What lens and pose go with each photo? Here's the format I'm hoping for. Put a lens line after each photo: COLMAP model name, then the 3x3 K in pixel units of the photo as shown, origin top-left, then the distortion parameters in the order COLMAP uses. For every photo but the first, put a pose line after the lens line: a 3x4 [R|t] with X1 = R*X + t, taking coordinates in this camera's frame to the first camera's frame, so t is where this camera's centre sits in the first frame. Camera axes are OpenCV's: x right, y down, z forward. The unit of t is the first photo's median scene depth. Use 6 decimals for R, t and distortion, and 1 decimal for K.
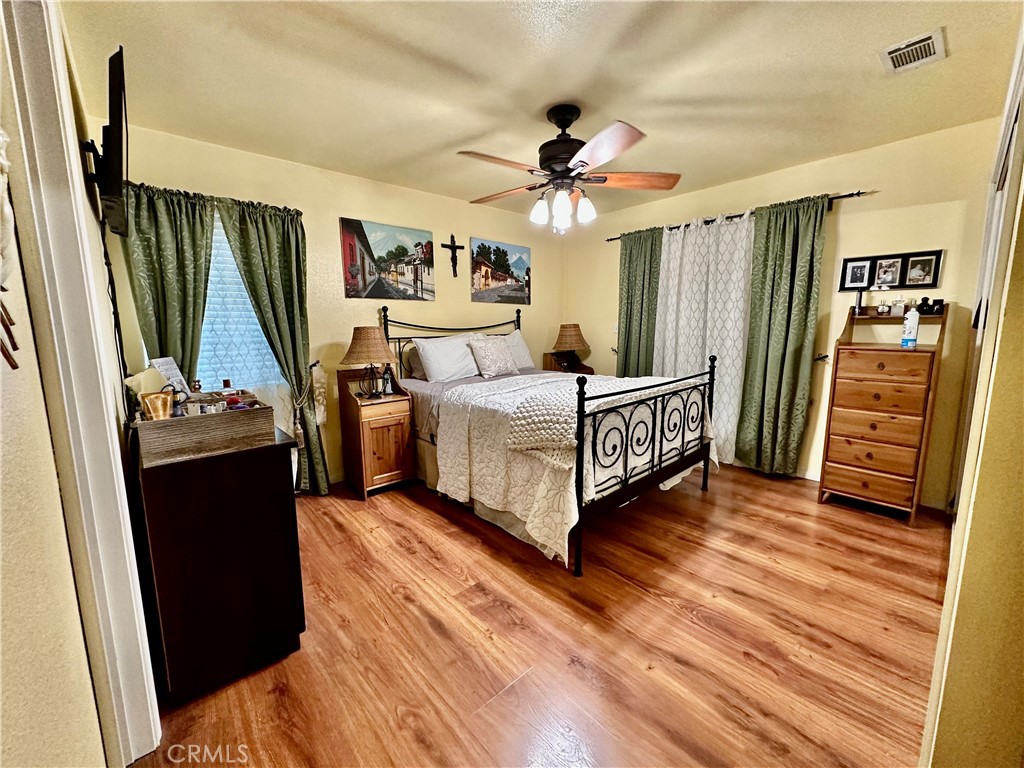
lens RADIAL K [[399.2, 0, 507.0], [0, 399.2, 383.7], [0, 0, 1]] dist [-0.017025, 0.000302]
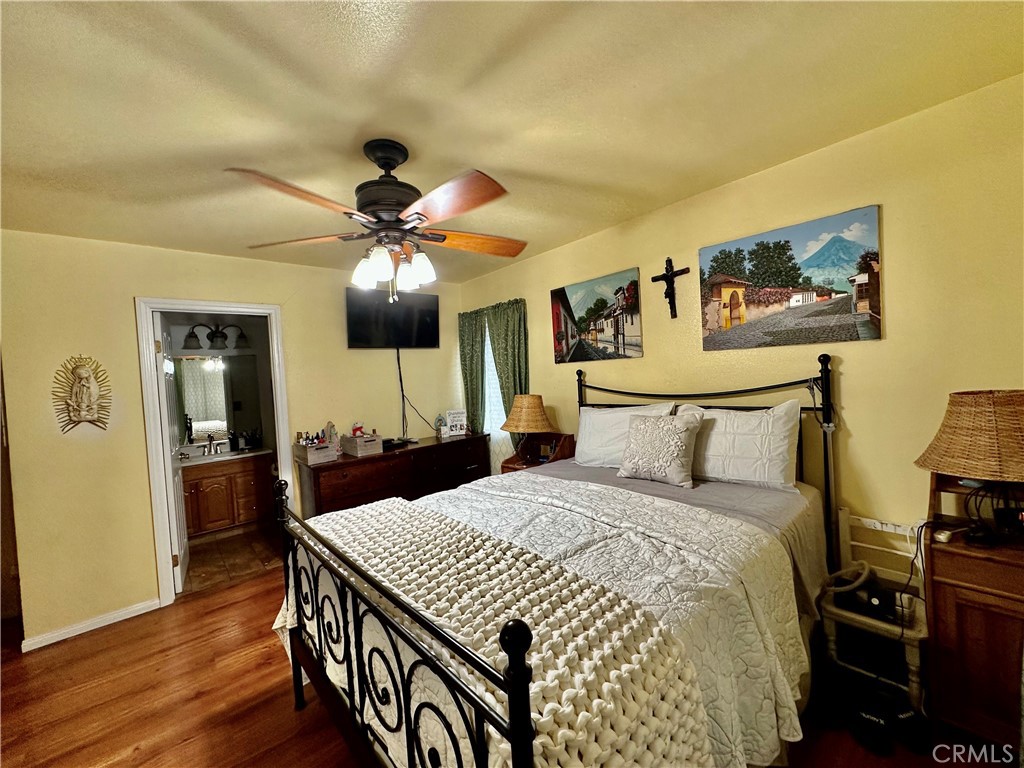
lens RADIAL K [[399.2, 0, 517.1], [0, 399.2, 380.2], [0, 0, 1]] dist [-0.017025, 0.000302]
pose [[0.014850, 0.026963, -0.999526, 0.643908], [-0.084226, 0.996117, 0.025620, -0.189406], [0.996336, 0.083805, 0.017063, 0.877357]]
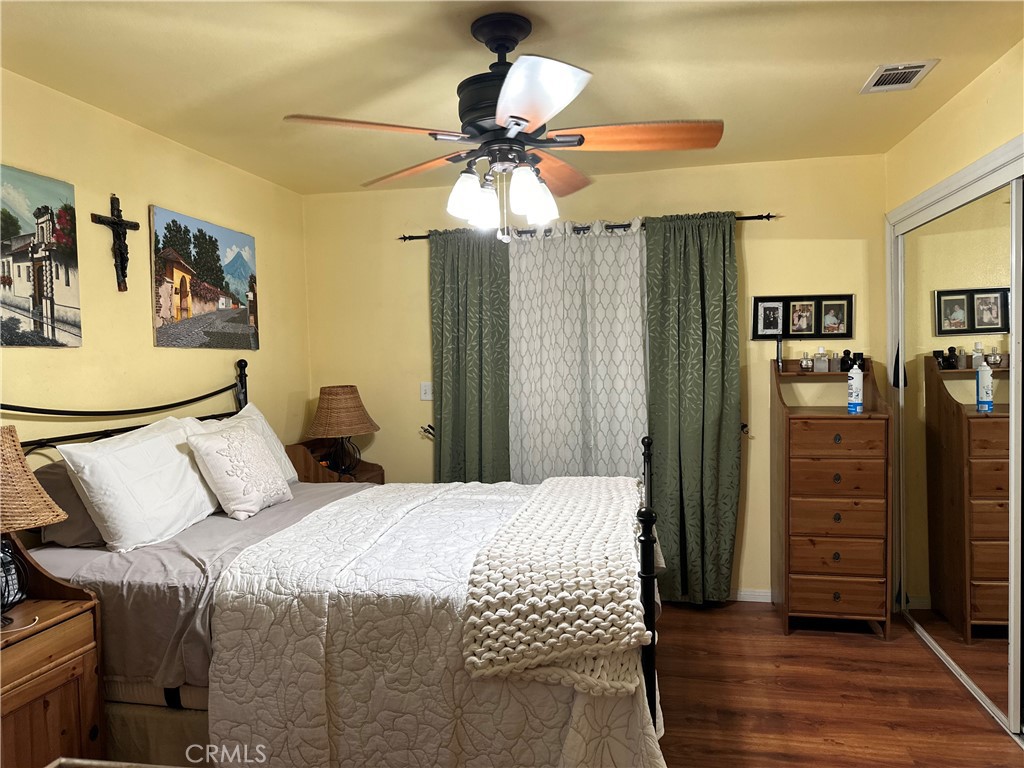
lens RADIAL K [[716.8, 0, 505.9], [0, 716.8, 382.2], [0, 0, 1]] dist [0.048268, -0.067747]
pose [[0.801263, -0.028480, 0.597634, -0.319814], [0.099929, 0.991206, -0.086742, -0.072226], [-0.589908, 0.129225, 0.797063, 0.171112]]
